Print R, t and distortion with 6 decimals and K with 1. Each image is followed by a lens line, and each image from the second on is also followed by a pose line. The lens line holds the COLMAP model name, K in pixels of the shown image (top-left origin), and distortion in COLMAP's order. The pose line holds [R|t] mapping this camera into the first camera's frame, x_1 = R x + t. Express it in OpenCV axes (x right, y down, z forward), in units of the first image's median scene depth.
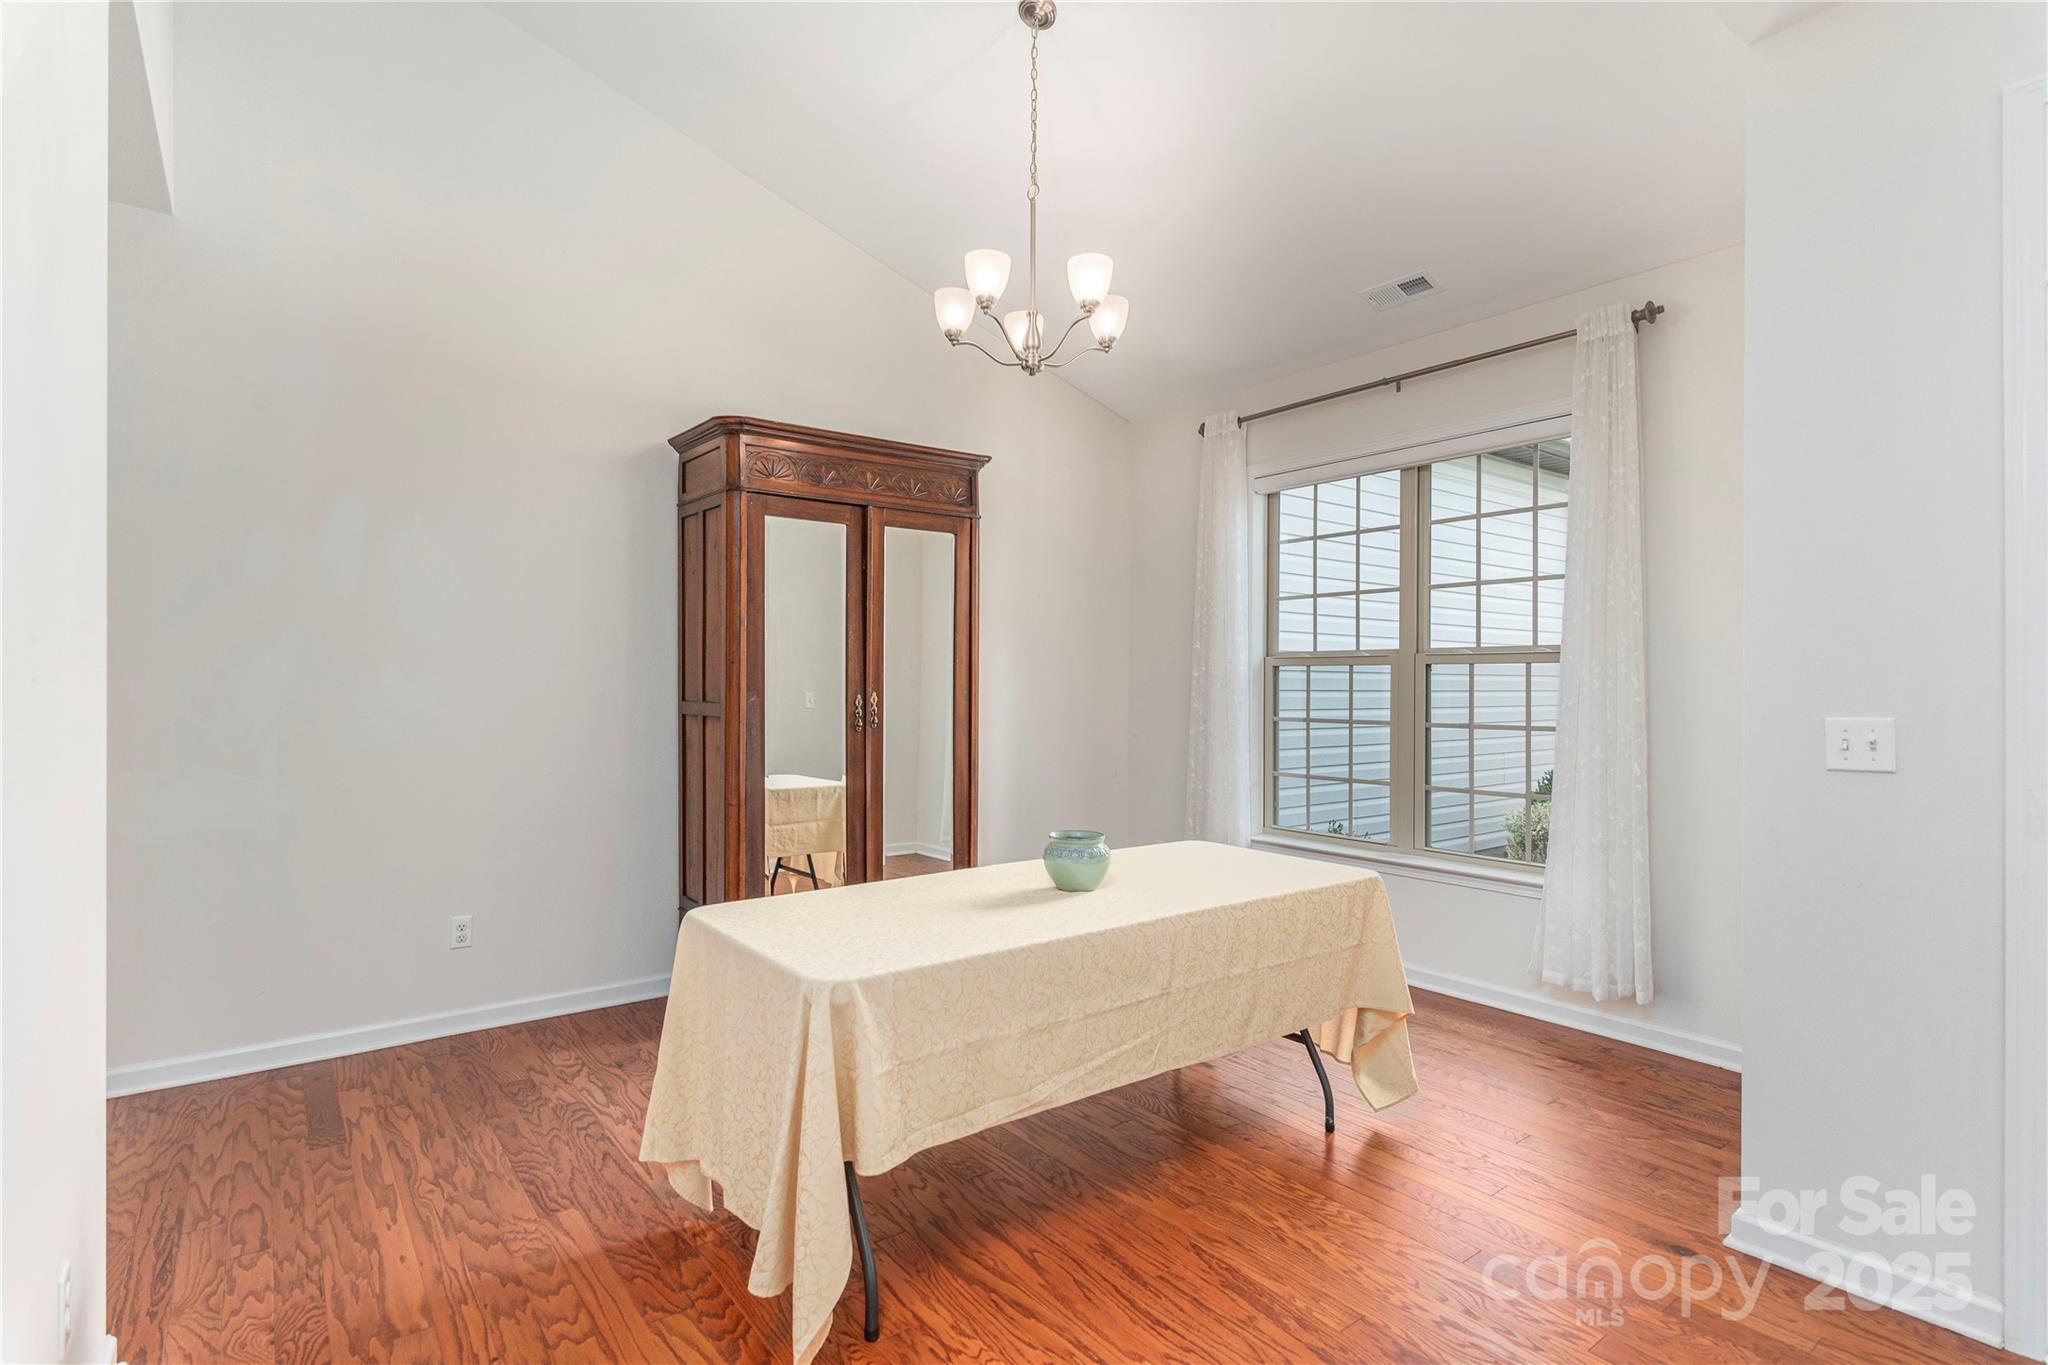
lens RADIAL K [[1009.3, 0, 1002.5], [0, 1009.3, 683.7], [0, 0, 1]] dist [0.008213, -0.001174]
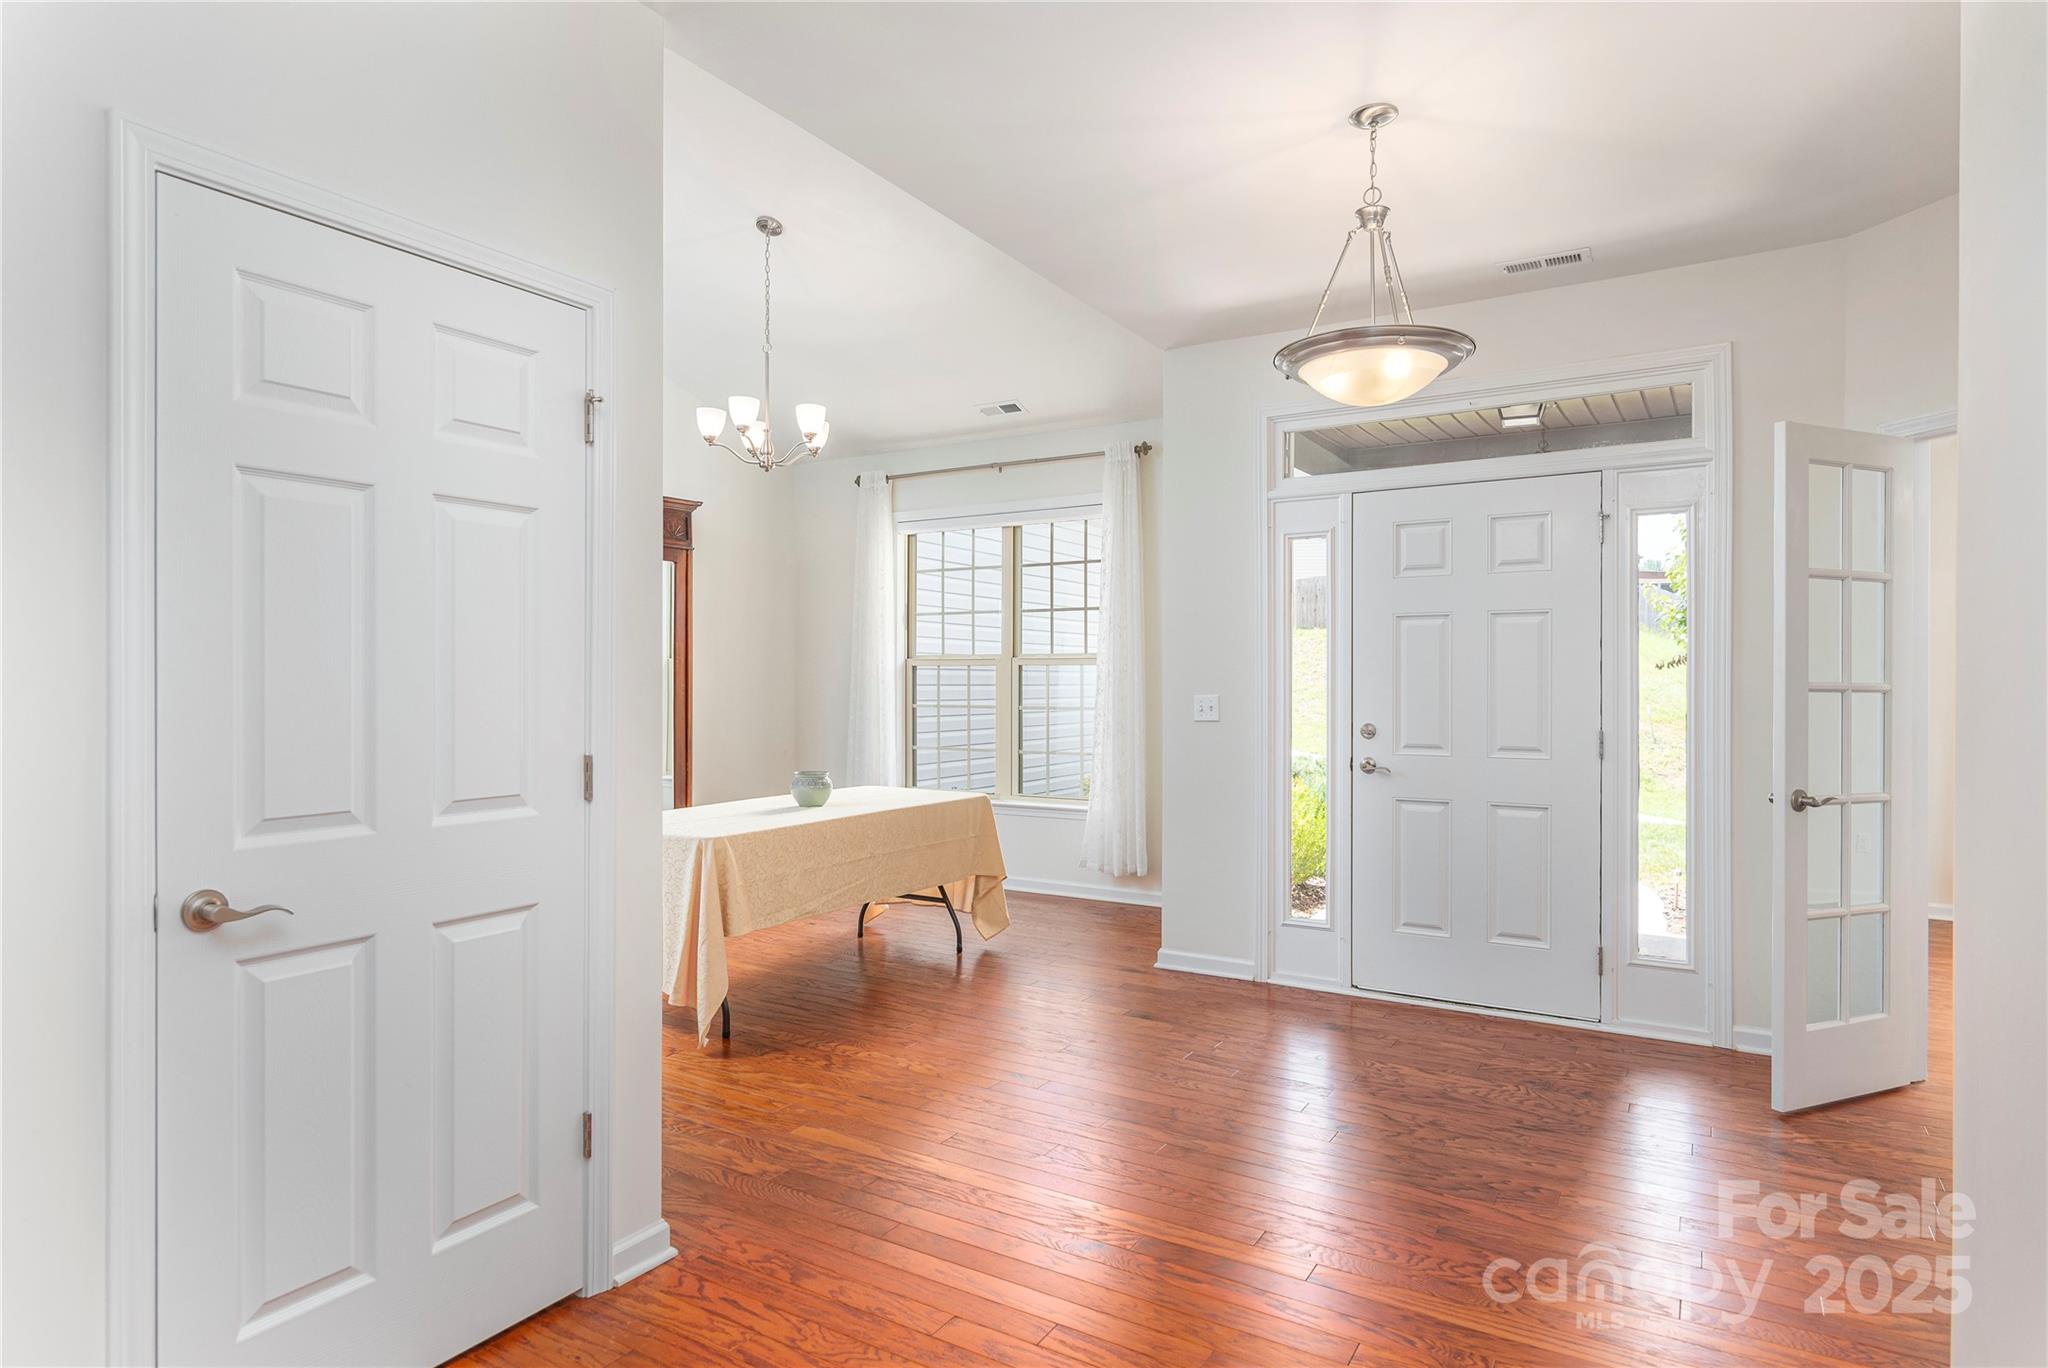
lens RADIAL K [[1177.8, 0, 1045.8], [0, 1177.8, 683.5], [0, 0, 1]] dist [-0.004011, -0.003735]
pose [[0.919899, -0.003088, 0.392142, -0.216564], [0.002144, 0.999994, 0.002843, 0.001419], [-0.392149, -0.001775, 0.919900, -0.594451]]
